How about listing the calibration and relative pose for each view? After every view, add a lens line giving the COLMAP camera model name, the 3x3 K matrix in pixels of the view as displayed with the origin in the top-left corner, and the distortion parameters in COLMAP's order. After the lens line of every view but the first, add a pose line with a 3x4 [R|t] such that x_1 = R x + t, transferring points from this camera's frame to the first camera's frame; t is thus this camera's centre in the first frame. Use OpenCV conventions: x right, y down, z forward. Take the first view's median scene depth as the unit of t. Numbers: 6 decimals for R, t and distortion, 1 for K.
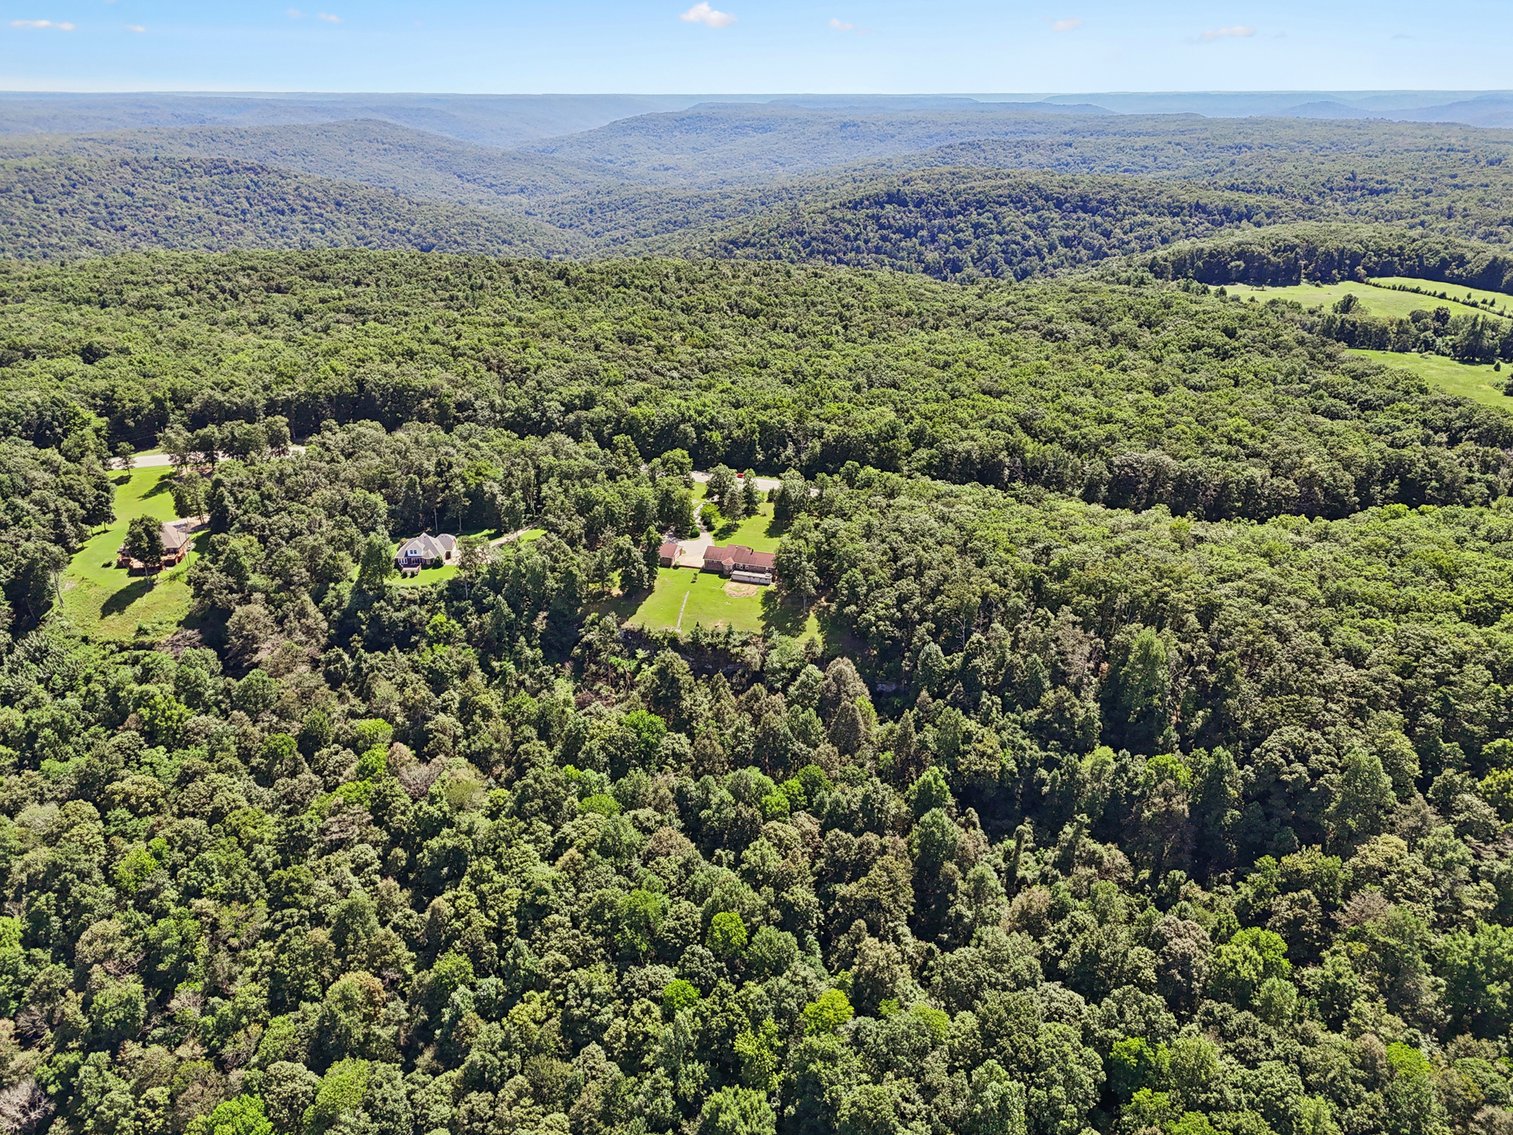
lens RADIAL K [[1140.9, 0, 753.3], [0, 1140.9, 563.1], [0, 0, 1]] dist [0.068359, -0.063721]
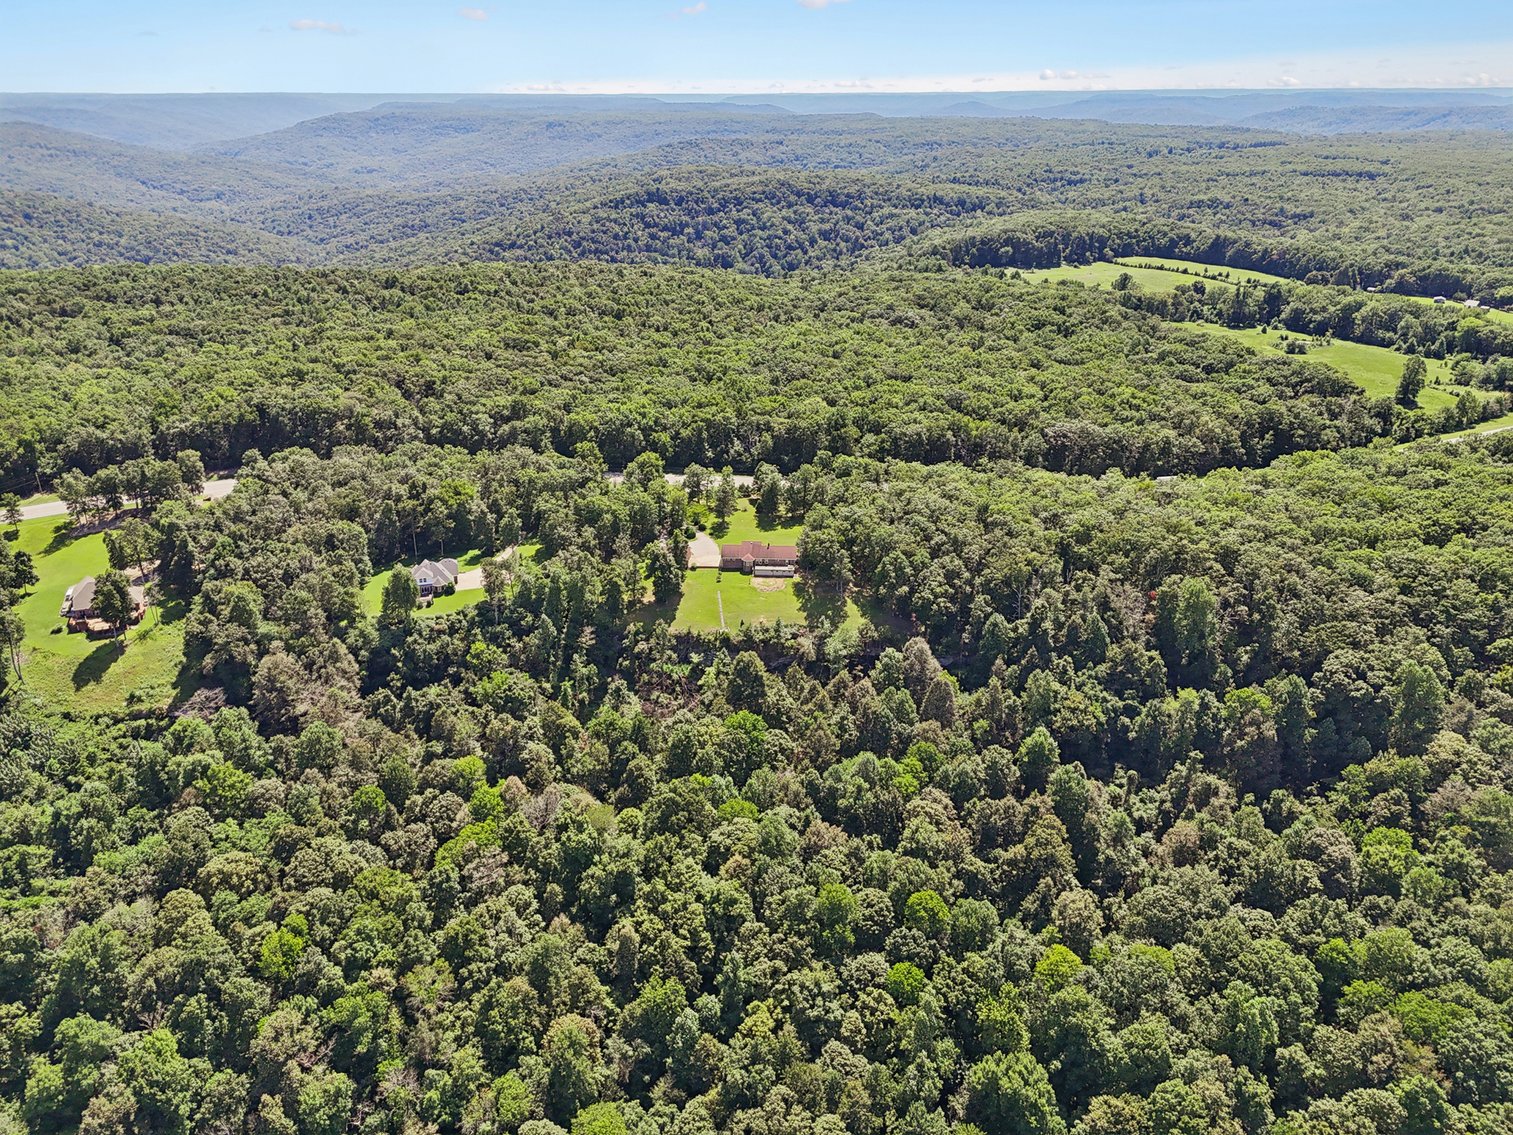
lens RADIAL K [[1128.2, 0, 742.3], [0, 1128.2, 559.9], [0, 0, 1]] dist [0.065604, -0.056146]
pose [[0.968882, -0.097926, 0.227327, -0.256643], [0.097577, 0.995146, 0.012801, -0.012949], [-0.227477, 0.009779, 0.973734, 0.030663]]
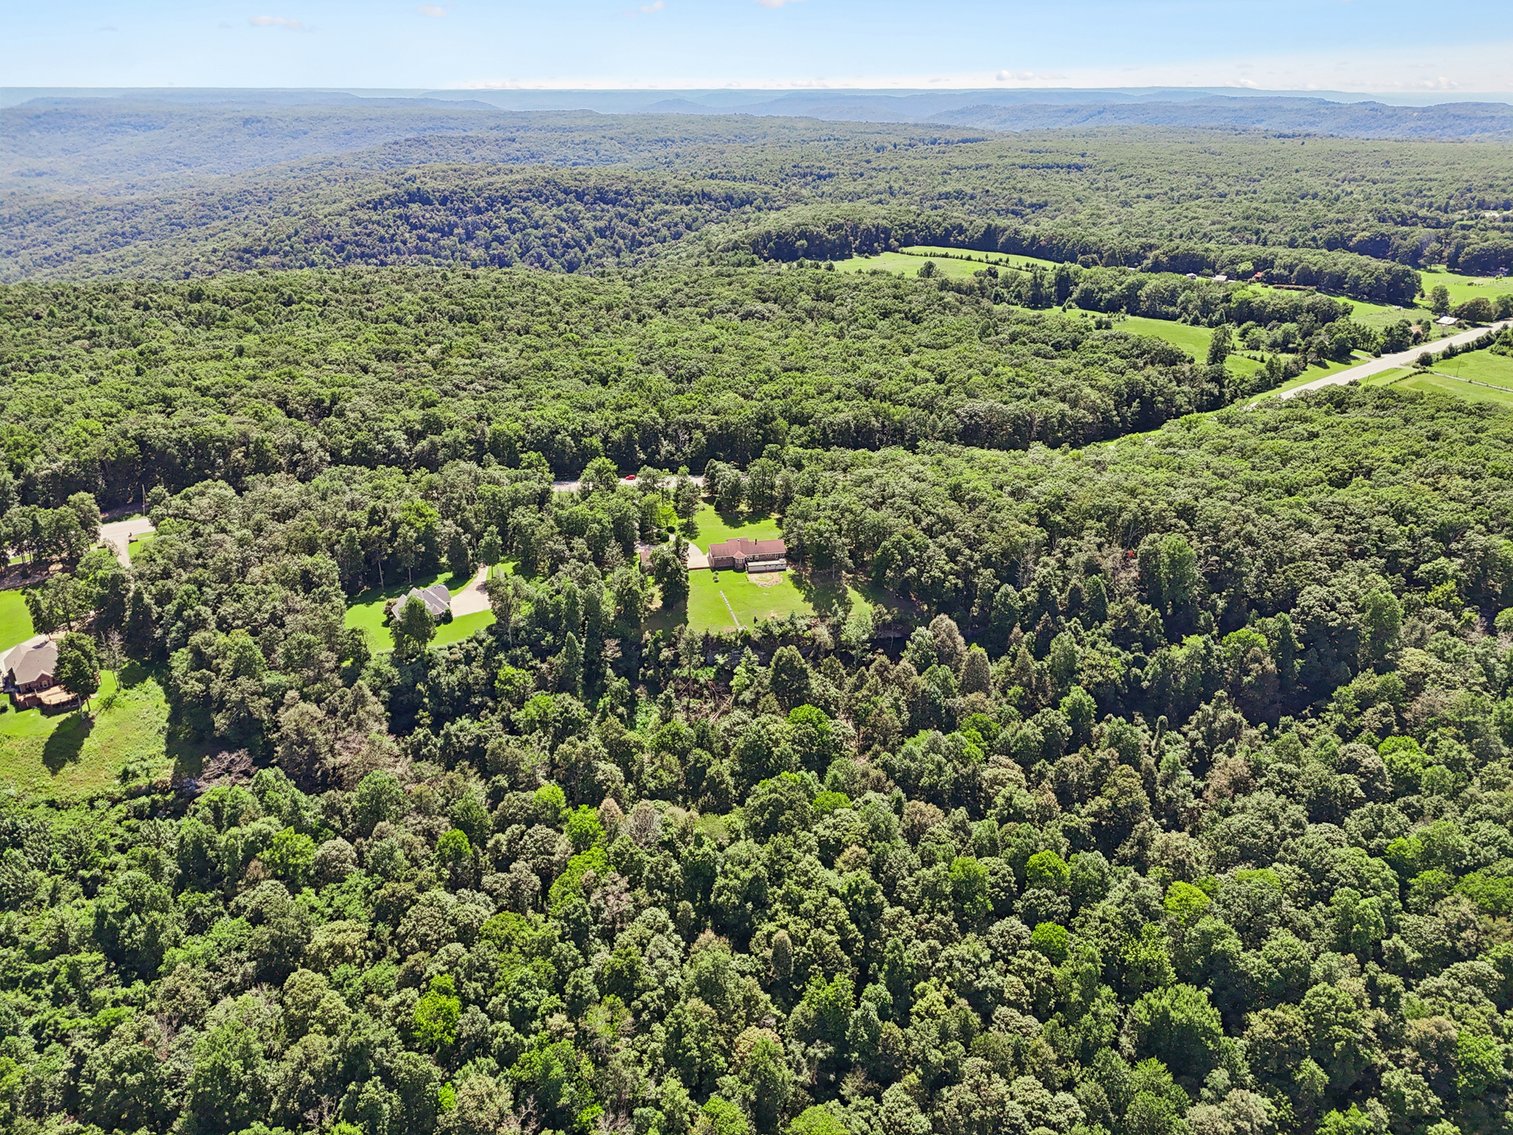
lens RADIAL K [[1128.2, 0, 742.3], [0, 1128.2, 559.9], [0, 0, 1]] dist [0.065604, -0.056146]
pose [[0.880865, -0.184573, 0.435902, -0.459780], [0.182641, 0.982067, 0.046755, -0.043793], [-0.436715, 0.038428, 0.898779, 0.105331]]
